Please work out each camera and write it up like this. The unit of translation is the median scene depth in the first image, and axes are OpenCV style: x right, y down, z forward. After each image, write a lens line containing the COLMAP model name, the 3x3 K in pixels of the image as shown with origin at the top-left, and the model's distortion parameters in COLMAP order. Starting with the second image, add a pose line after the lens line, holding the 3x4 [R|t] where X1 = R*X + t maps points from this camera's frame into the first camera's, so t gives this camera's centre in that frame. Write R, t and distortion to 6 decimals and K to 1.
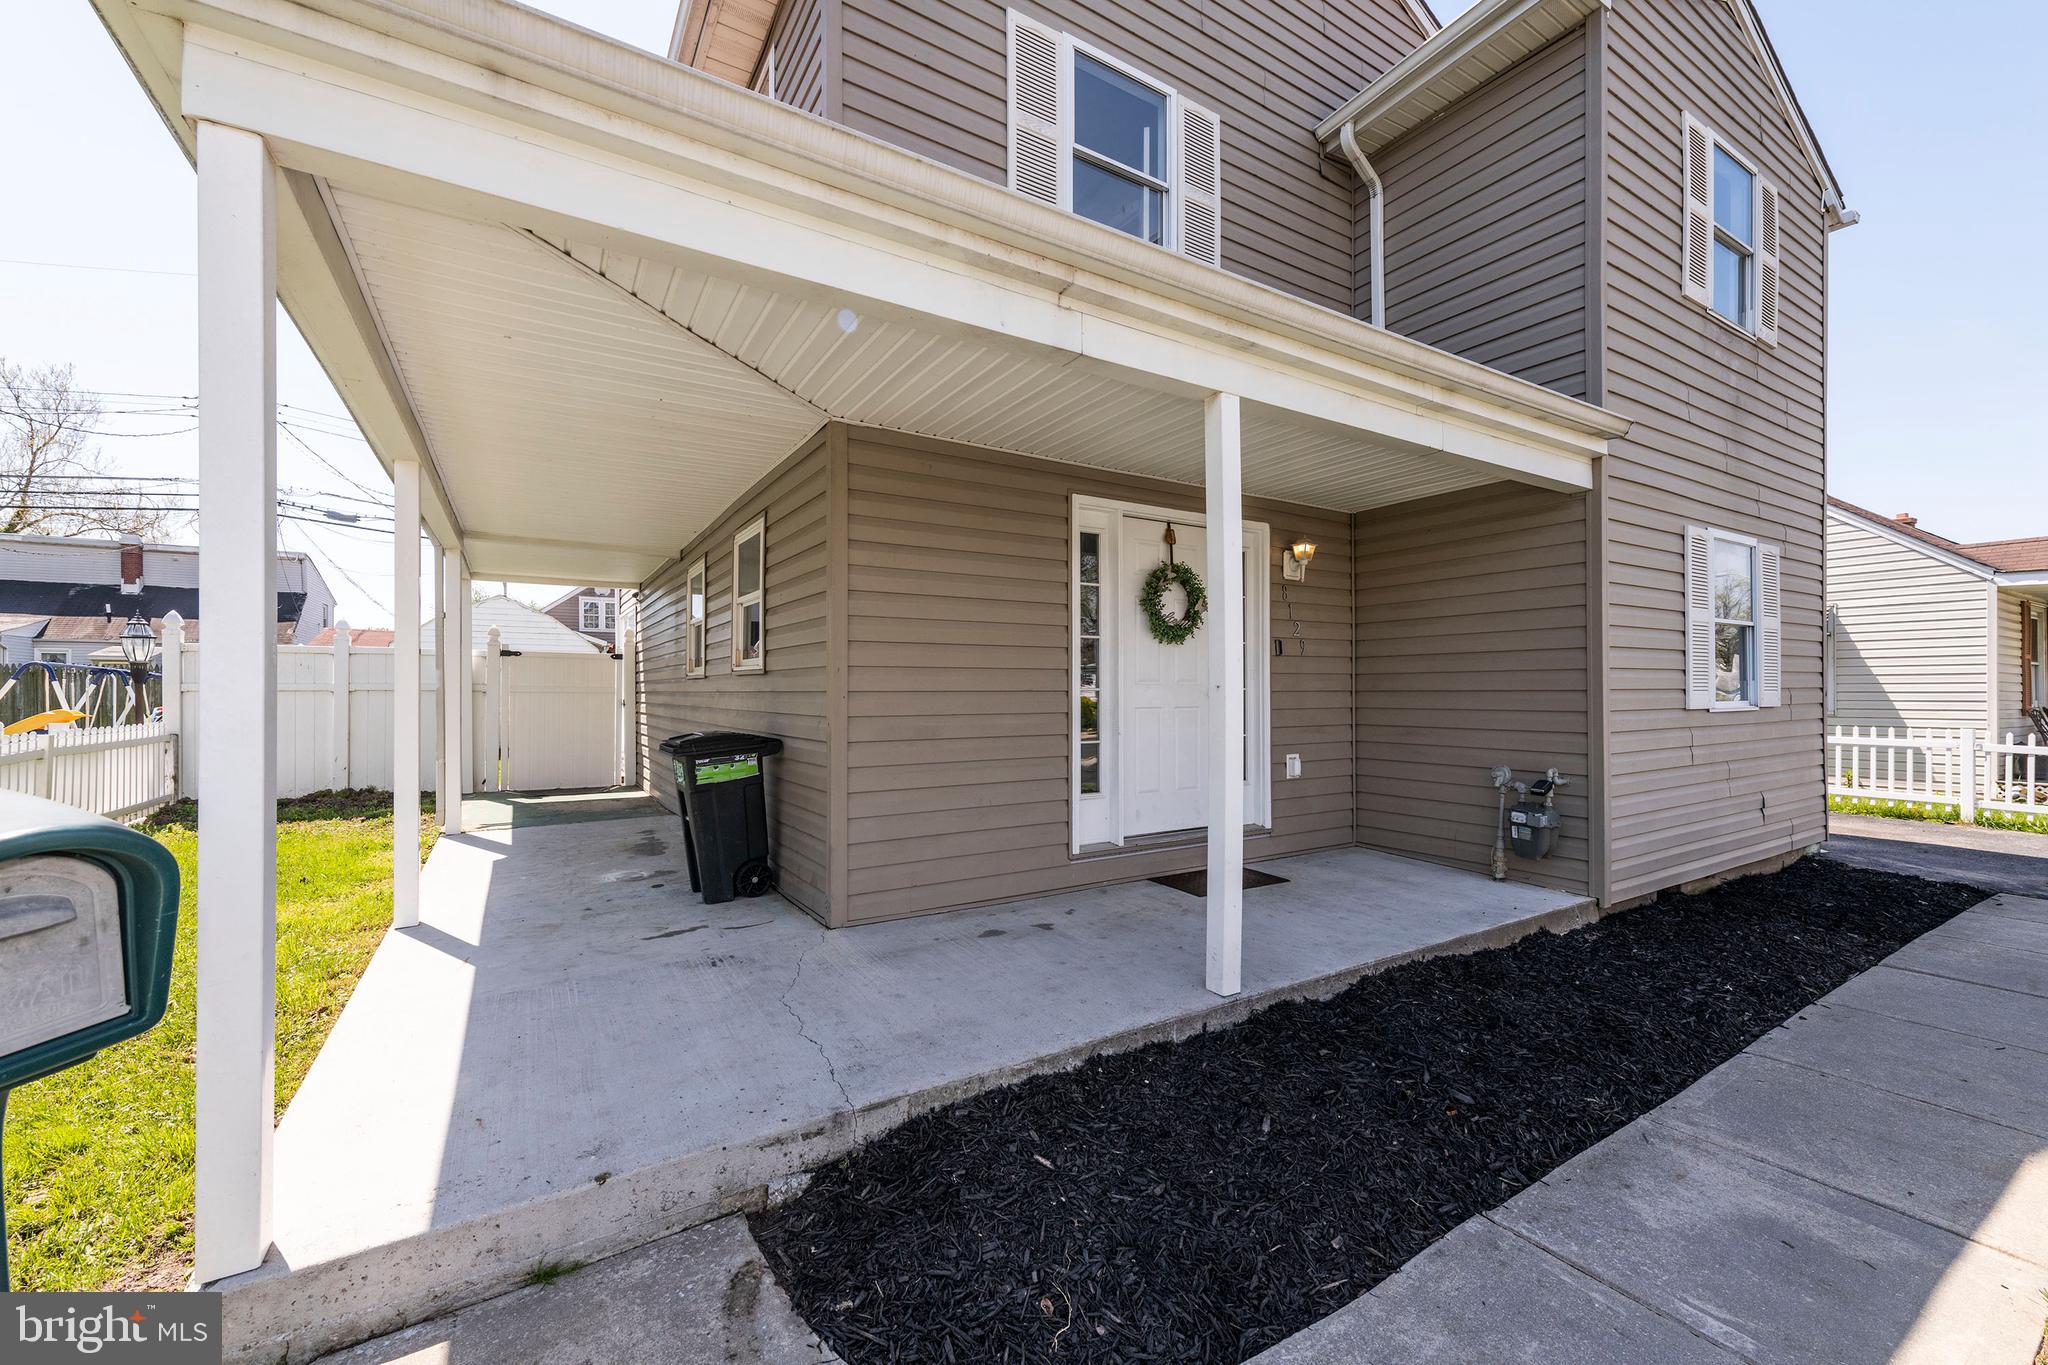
lens RADIAL K [[801.8, 0, 1024.0], [0, 801.8, 682.5], [0, 0, 1]] dist [0.010116, -0.000367]
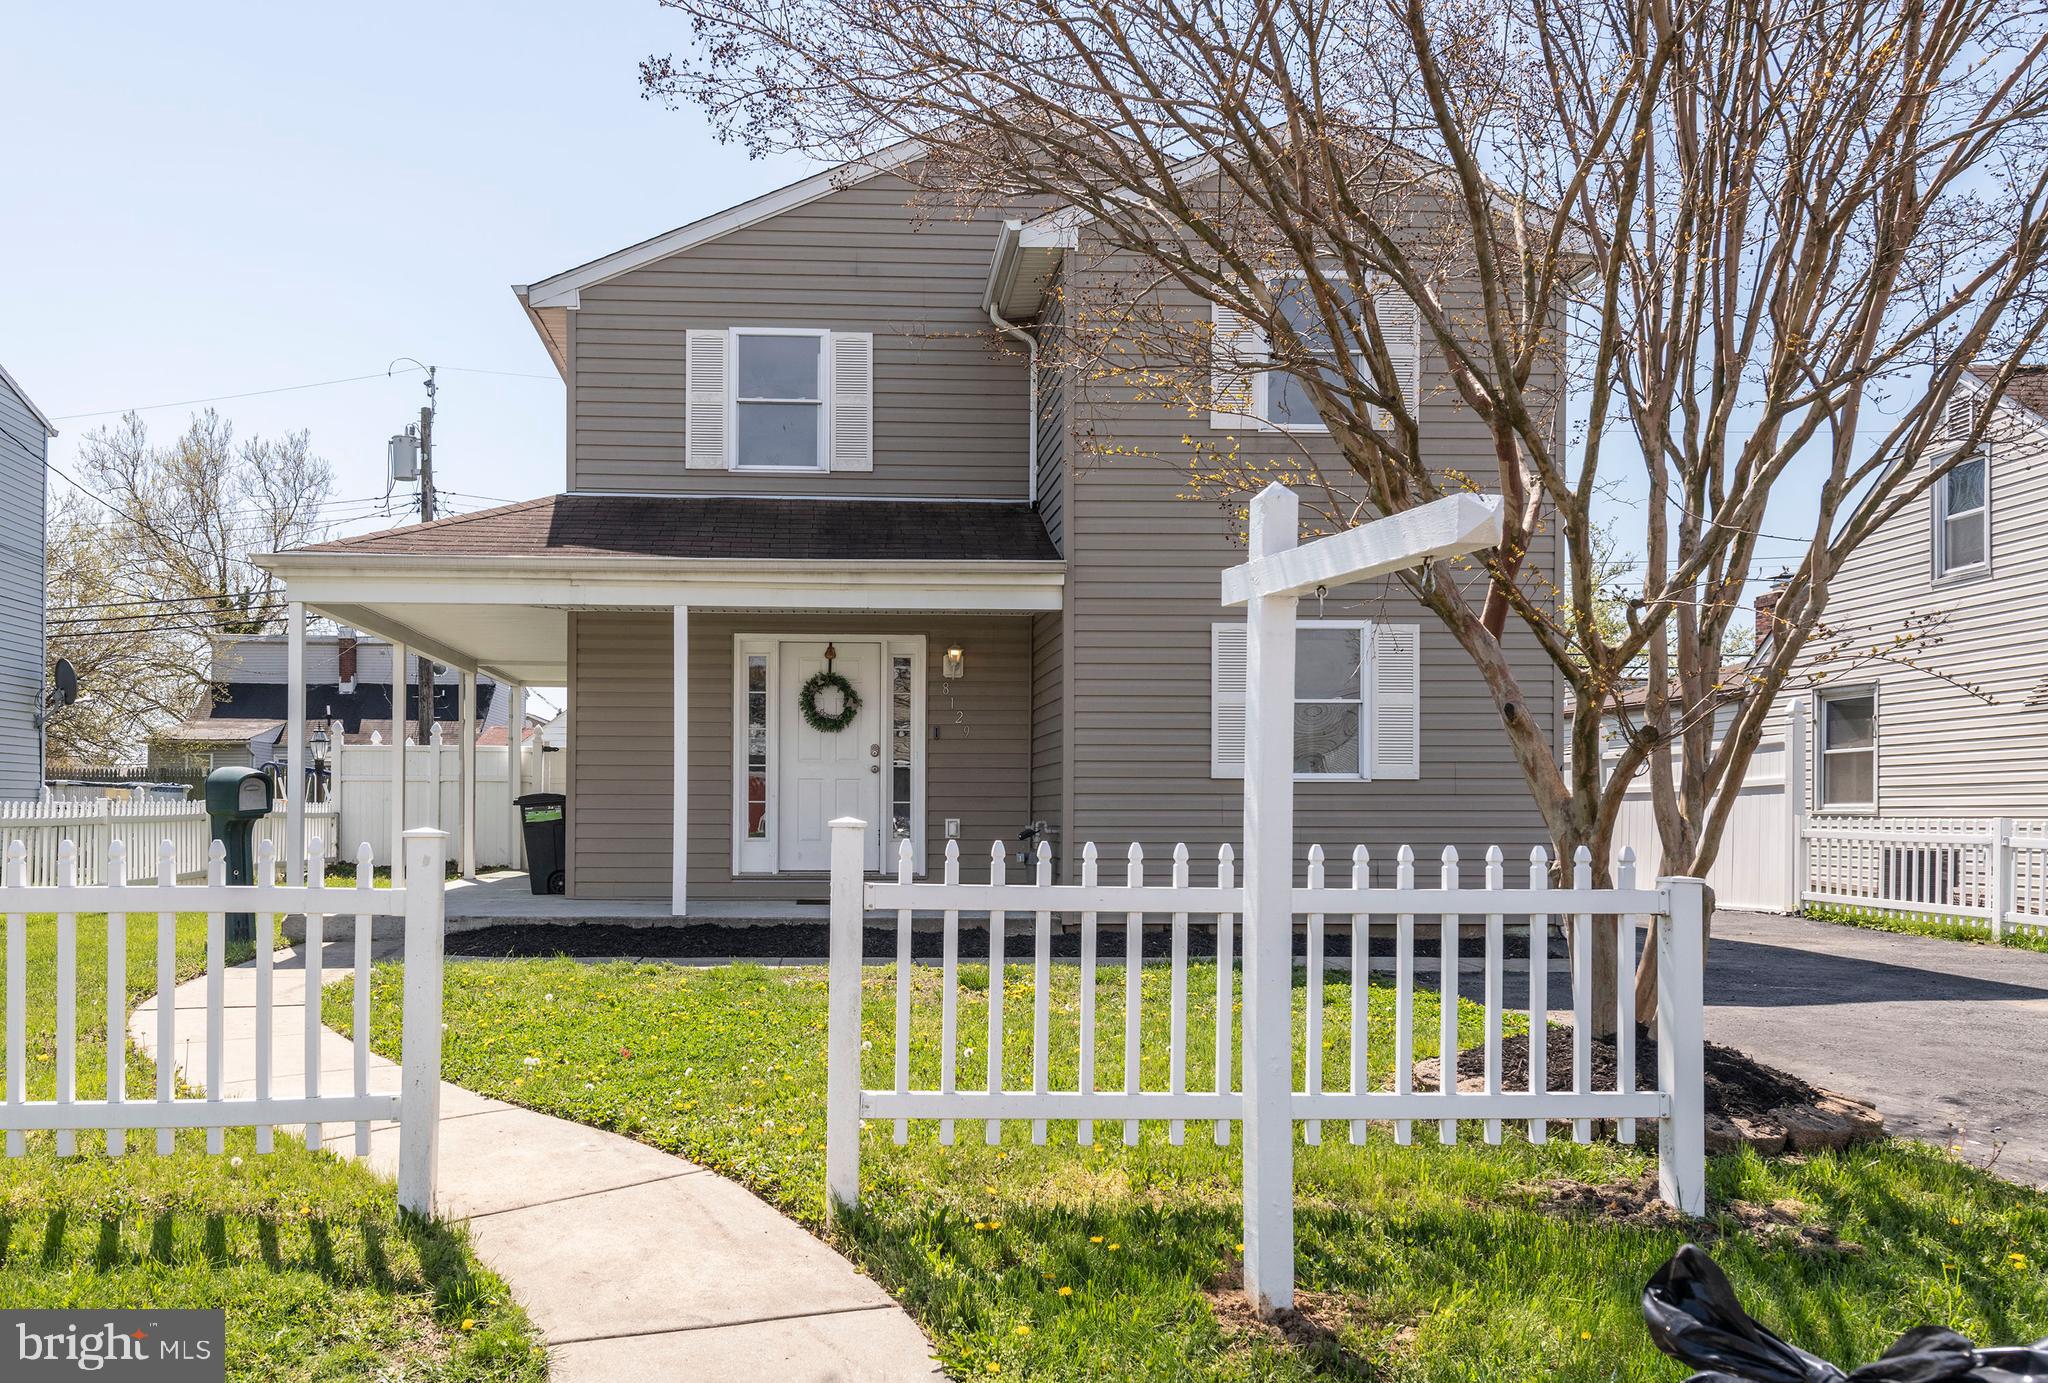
lens RADIAL K [[1751.2, 0, 1016.8], [0, 1751.2, 806.3], [0, 0, 1]] dist [-0.001991, 0.004186]
pose [[0.883963, -0.000593, -0.467556, 1.853214], [-0.000813, 0.999996, -0.002806, 0.085198], [0.467556, 0.002861, 0.883959, -1.475677]]
